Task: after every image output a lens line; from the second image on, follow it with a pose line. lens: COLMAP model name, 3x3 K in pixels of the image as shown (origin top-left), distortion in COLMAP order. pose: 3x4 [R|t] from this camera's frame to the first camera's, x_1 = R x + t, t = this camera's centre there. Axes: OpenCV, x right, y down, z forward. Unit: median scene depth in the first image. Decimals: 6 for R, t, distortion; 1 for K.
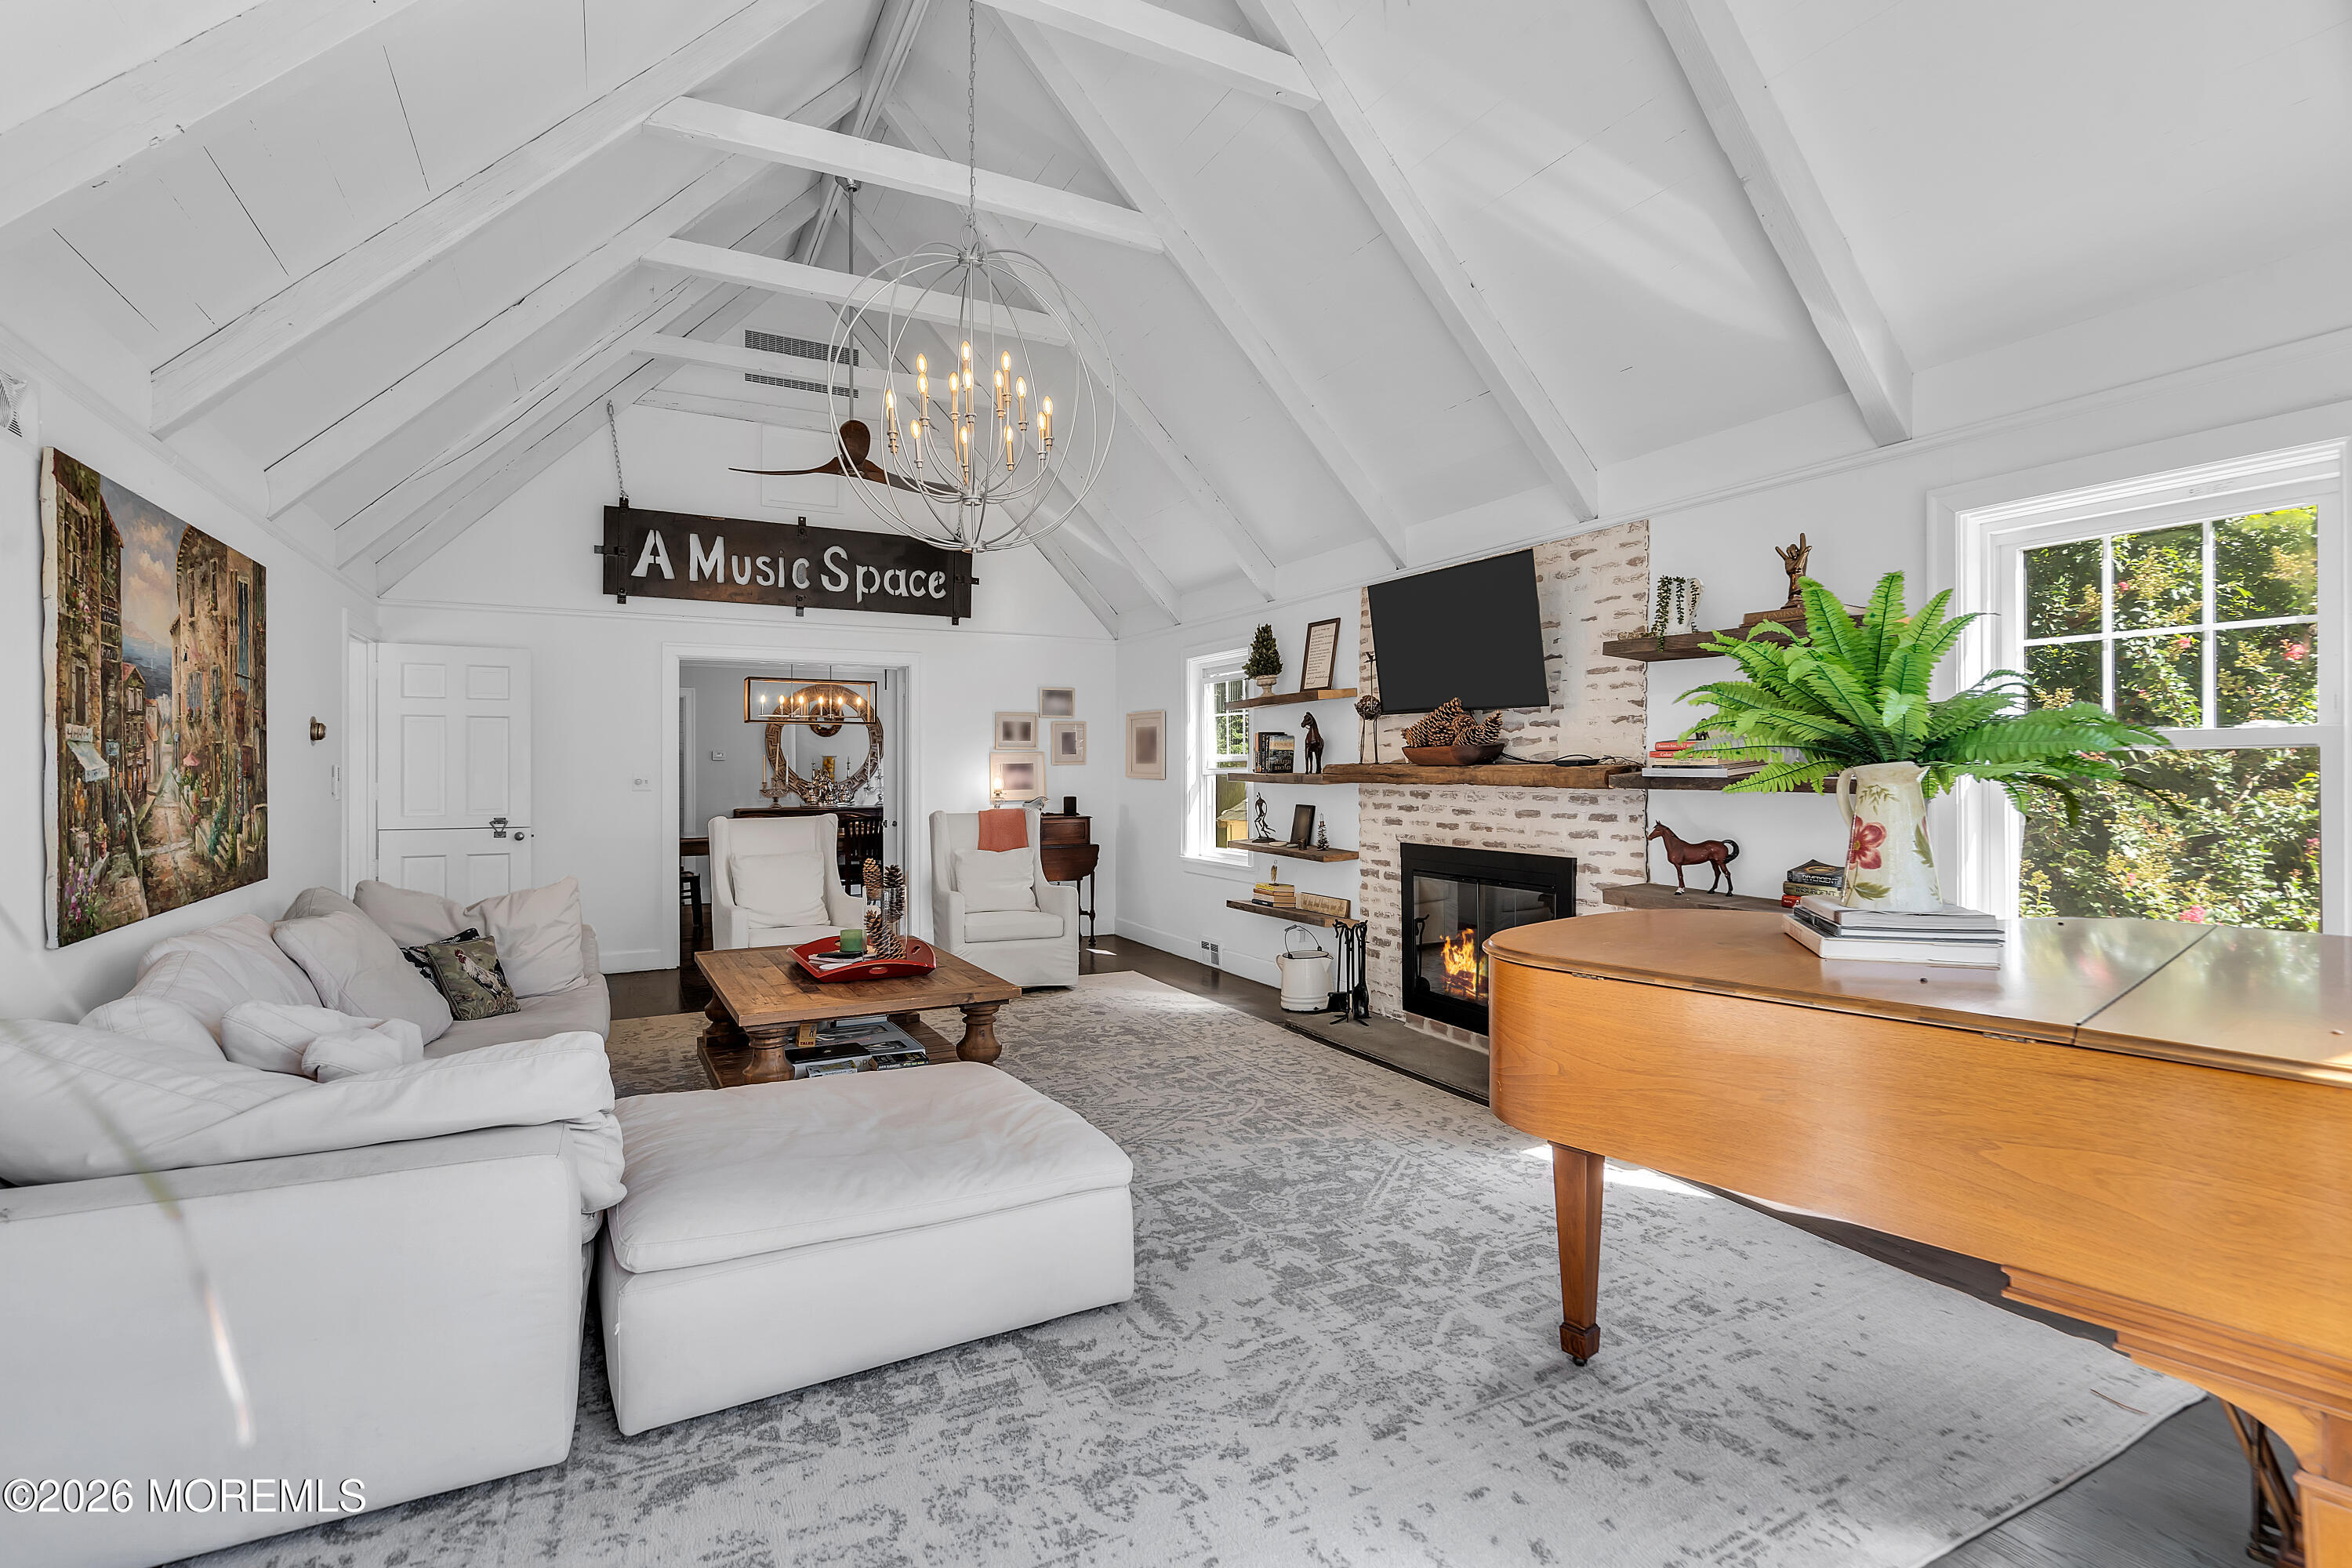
lens RADIAL K [[1098.7, 0, 1160.0], [0, 1098.7, 778.0], [0, 0, 1]] dist [0.001942, -0.000018]
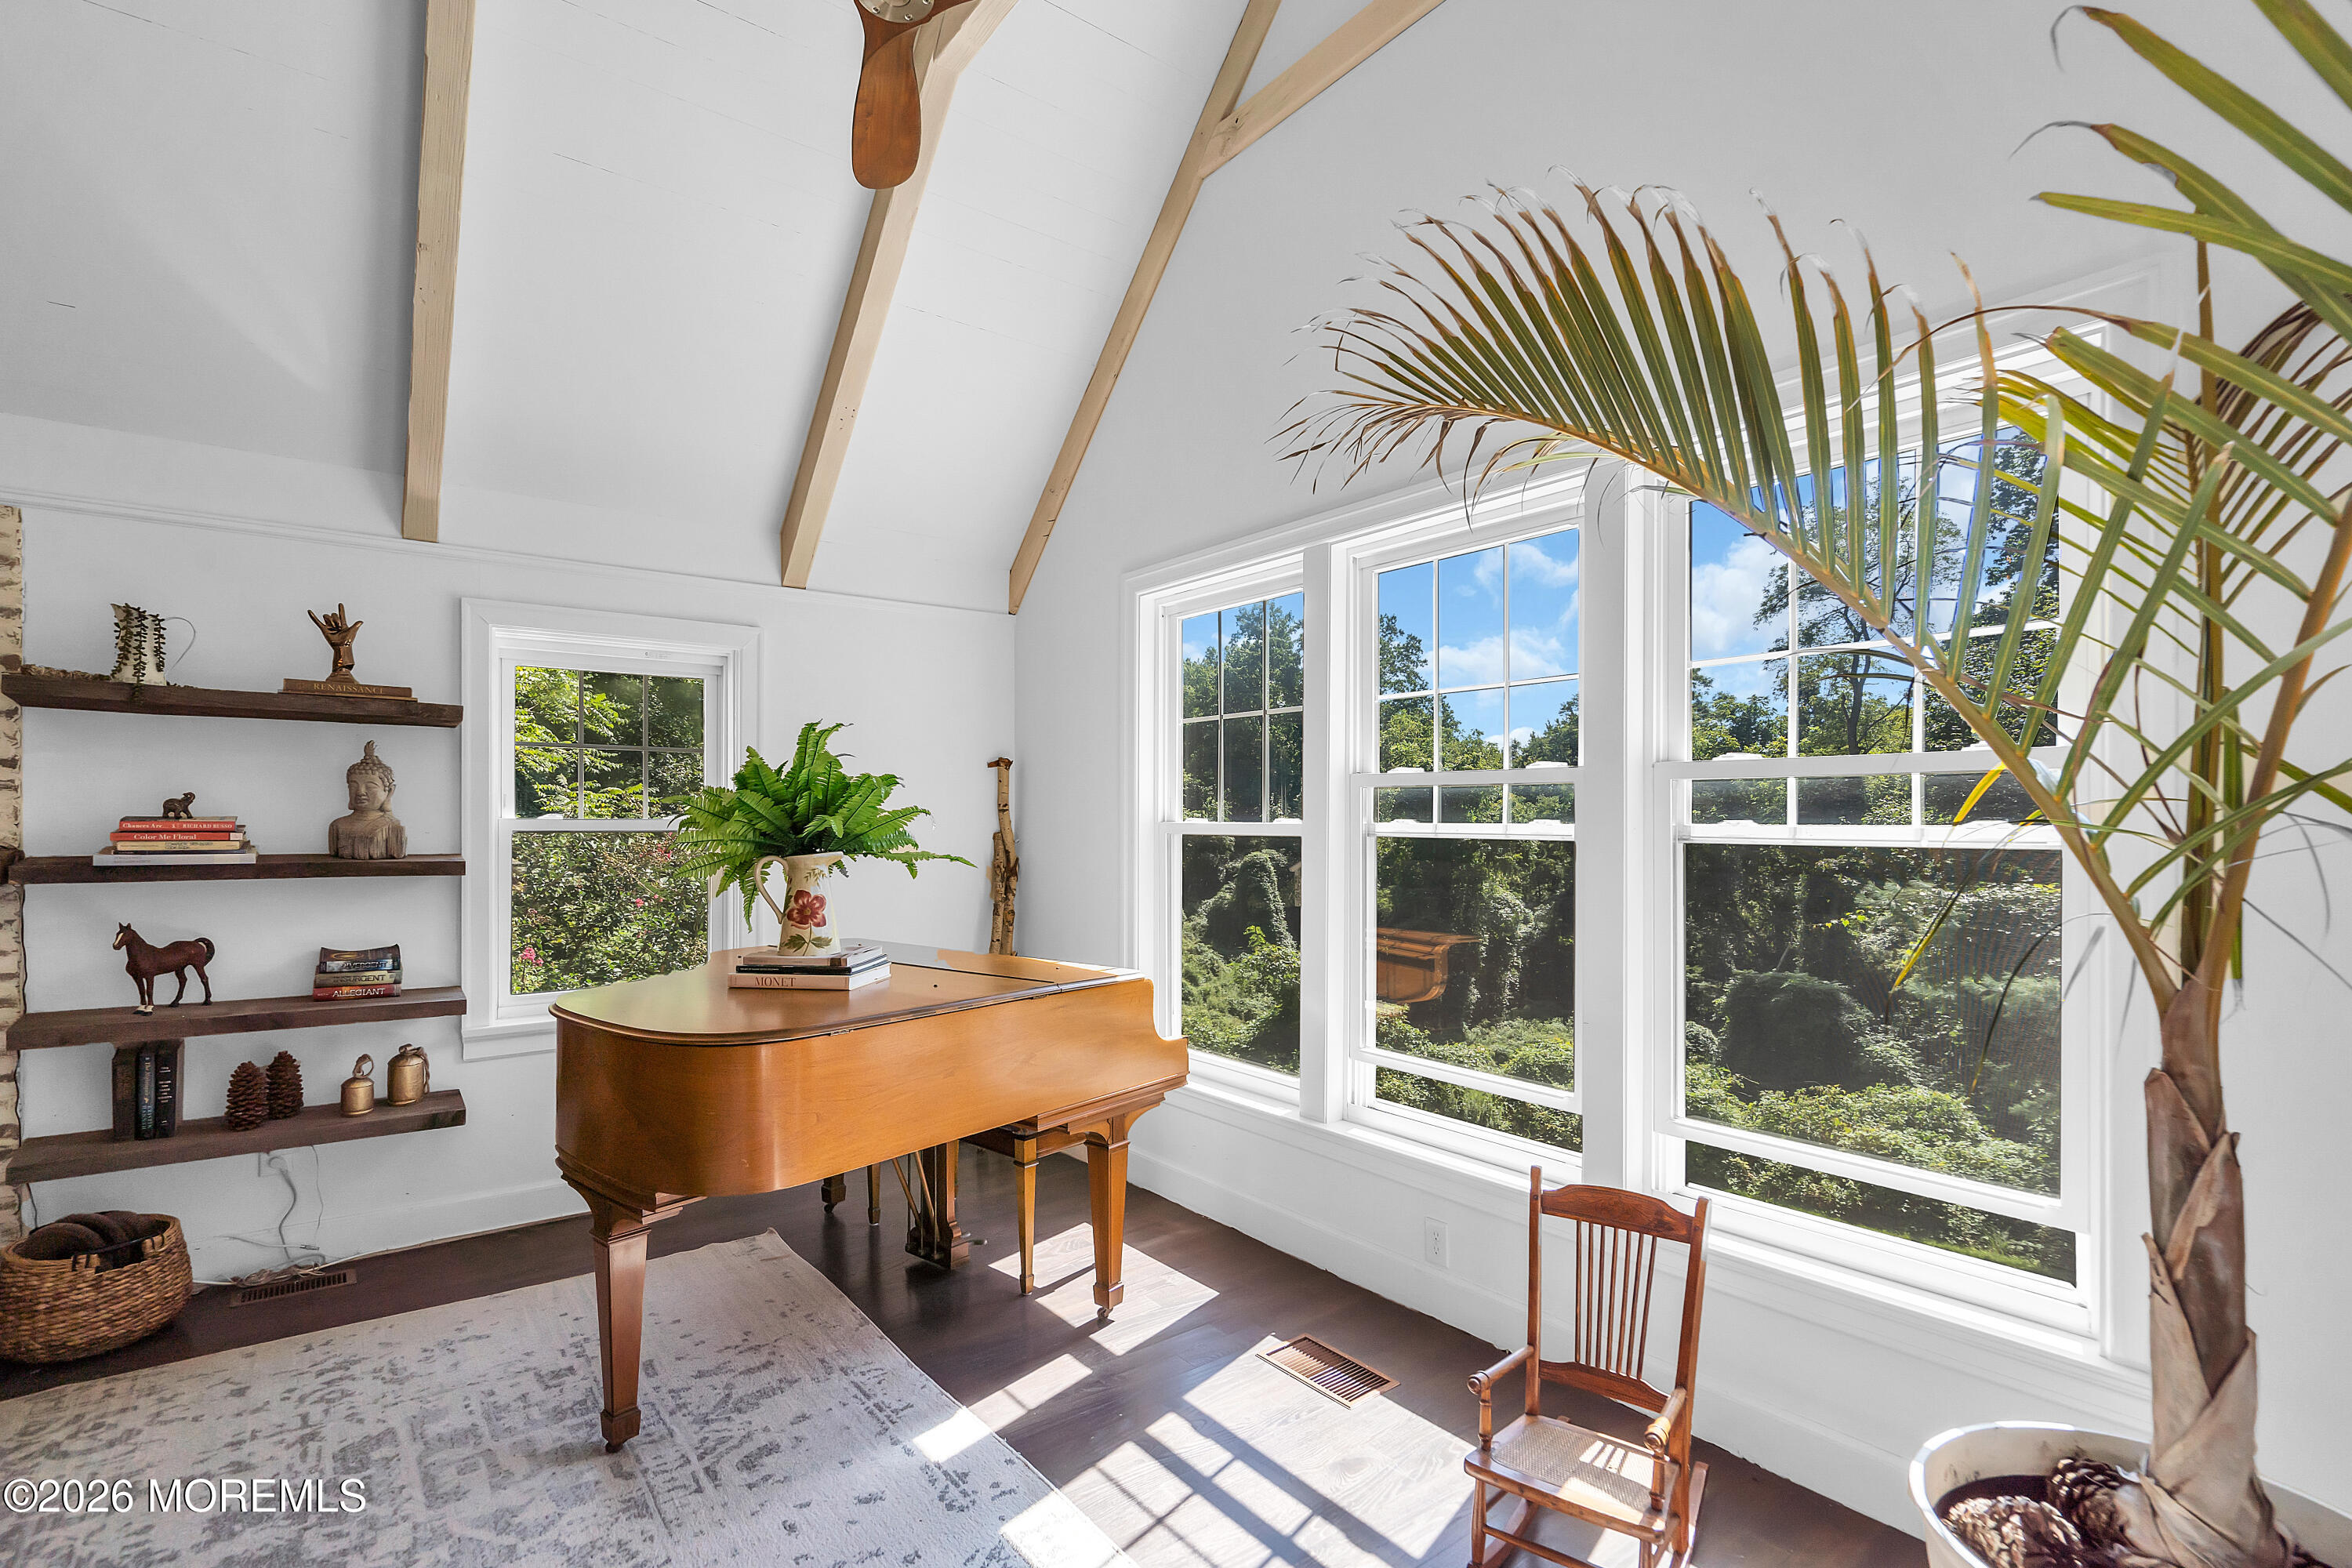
lens RADIAL K [[1098.7, 0, 1171.6], [0, 1098.7, 819.1], [0, 0, 1]] dist [0.001942, -0.000018]
pose [[-0.185874, 0.018085, 0.982407, -0.336113], [0.018913, 0.999711, -0.014825, -0.006077], [-0.982392, 0.015824, -0.186162, 0.328534]]
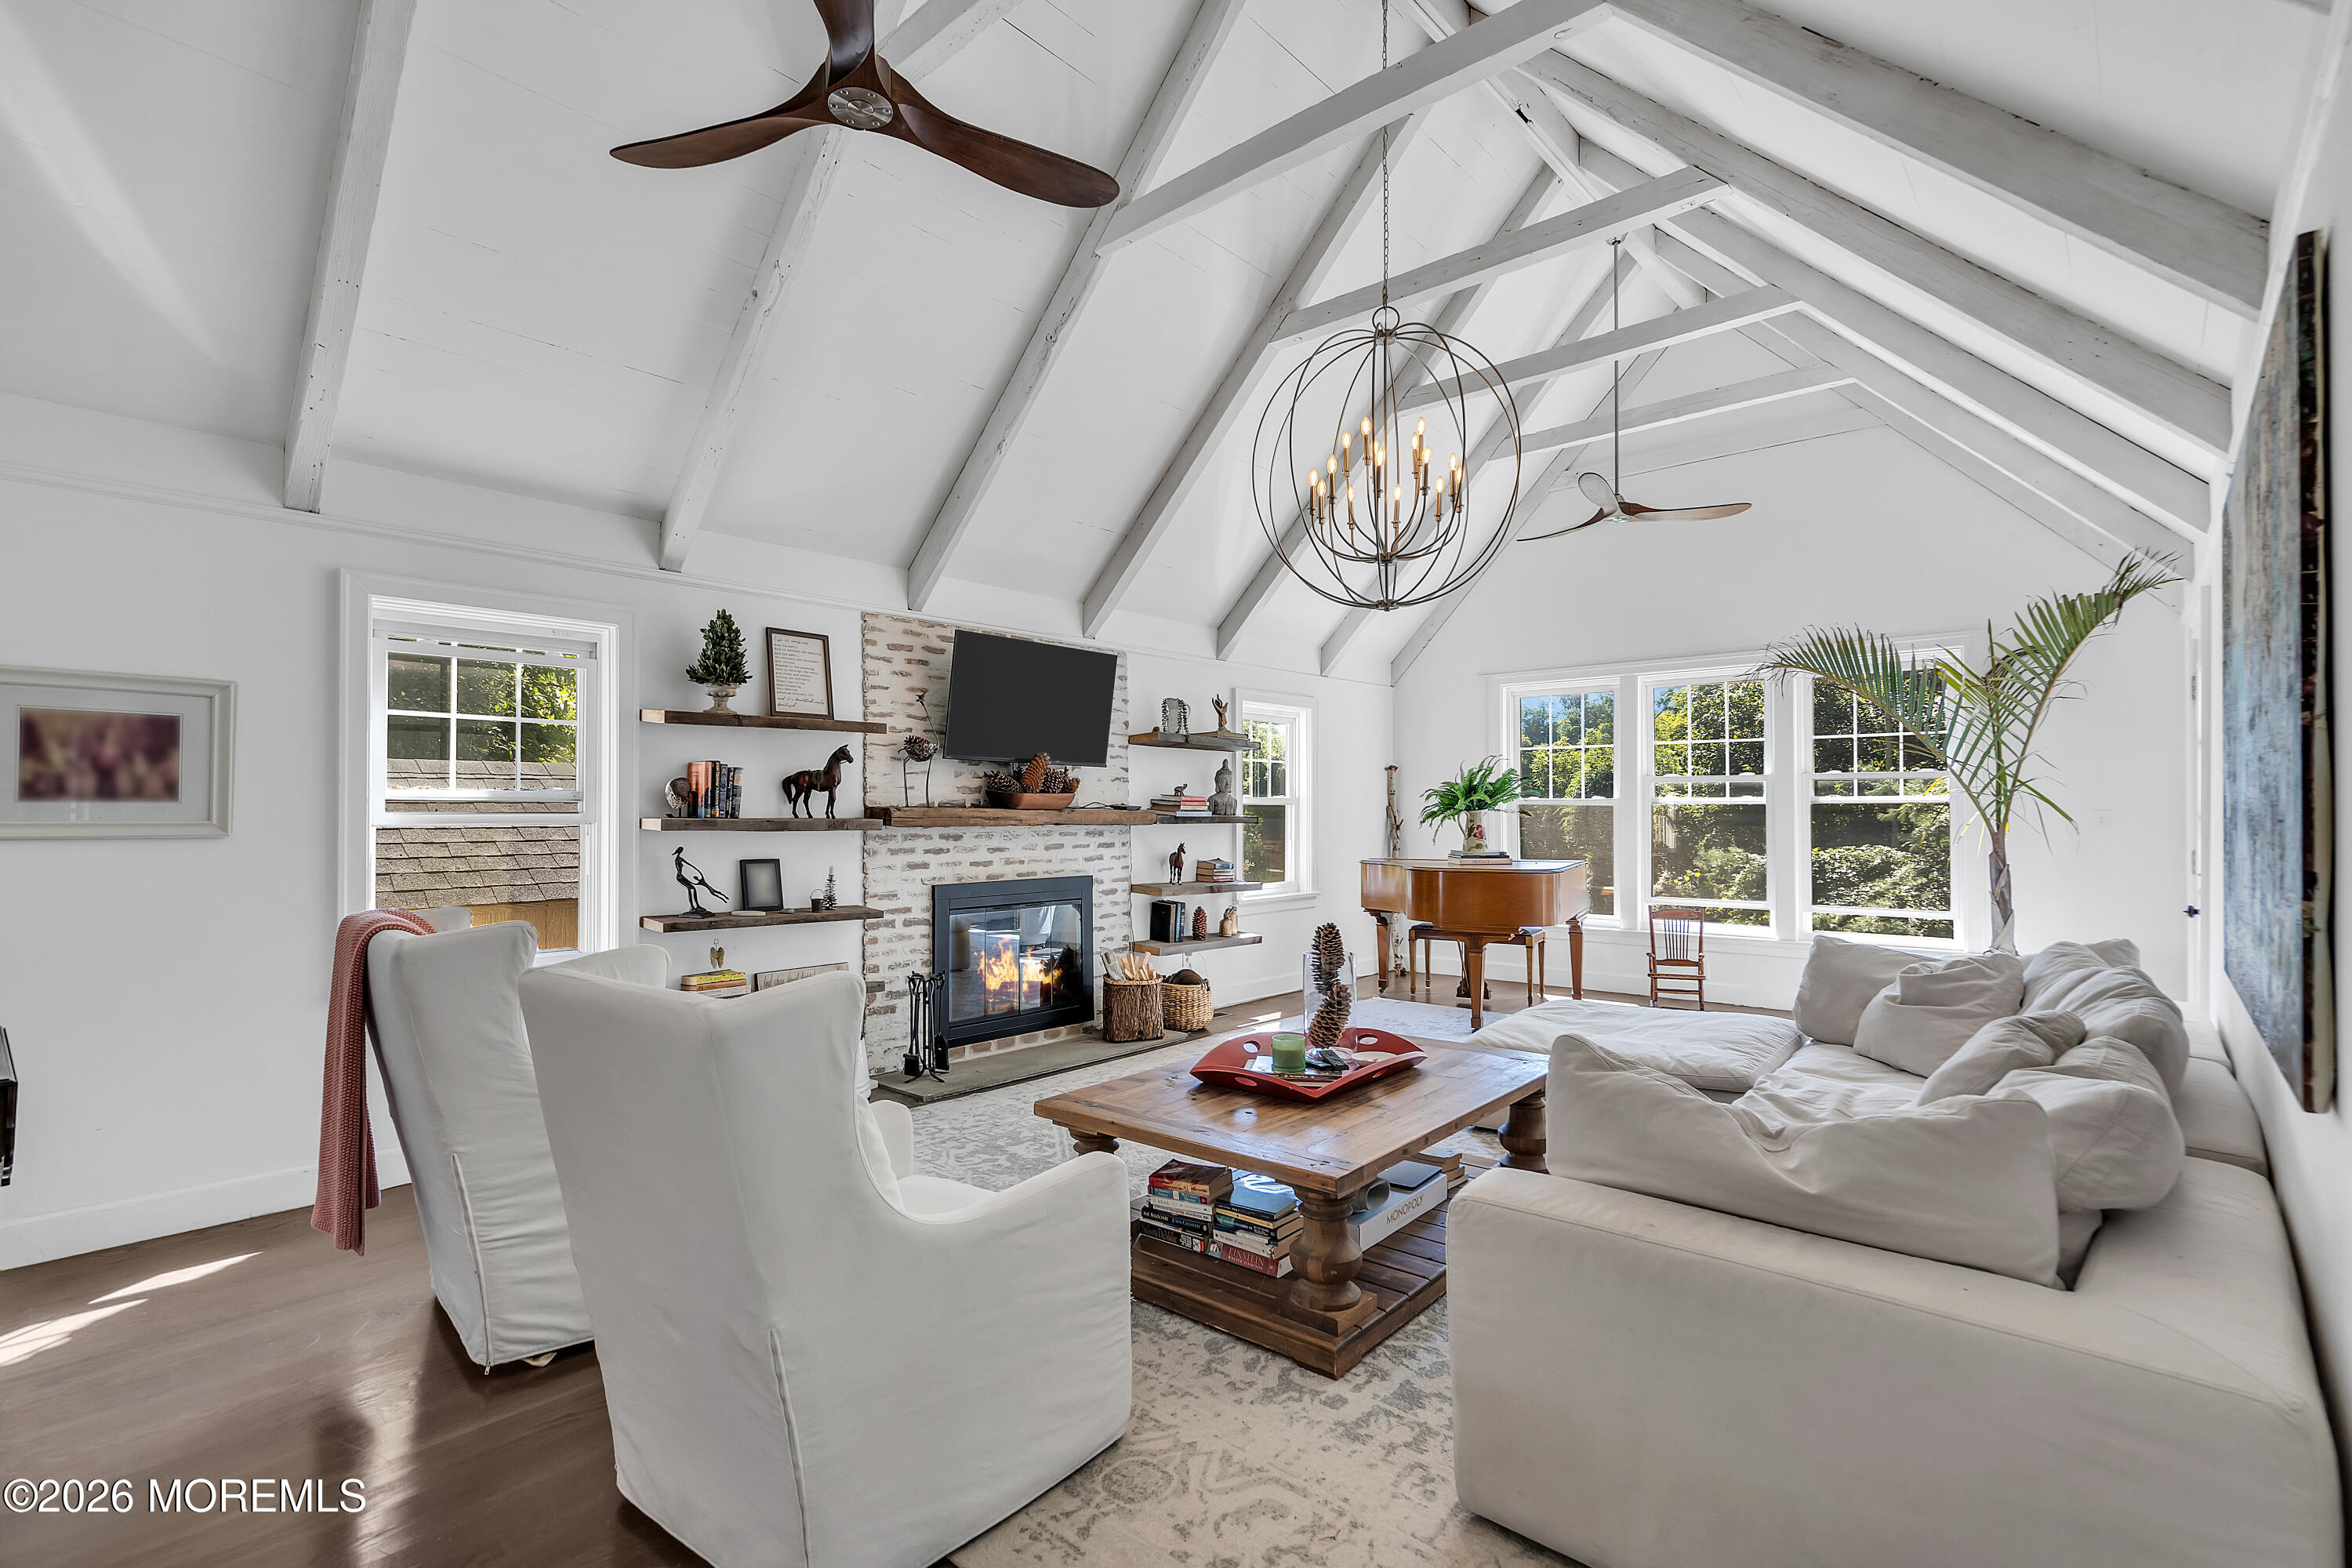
lens RADIAL K [[1098.7, 0, 1176.2], [0, 1098.7, 796.5], [0, 0, 1]] dist [0.001942, -0.000018]
pose [[-0.369815, 0.030446, 0.928606, -0.881617], [0.023220, 0.999454, -0.023521, 0.006834], [-0.928815, 0.012864, -0.370320, 1.282396]]
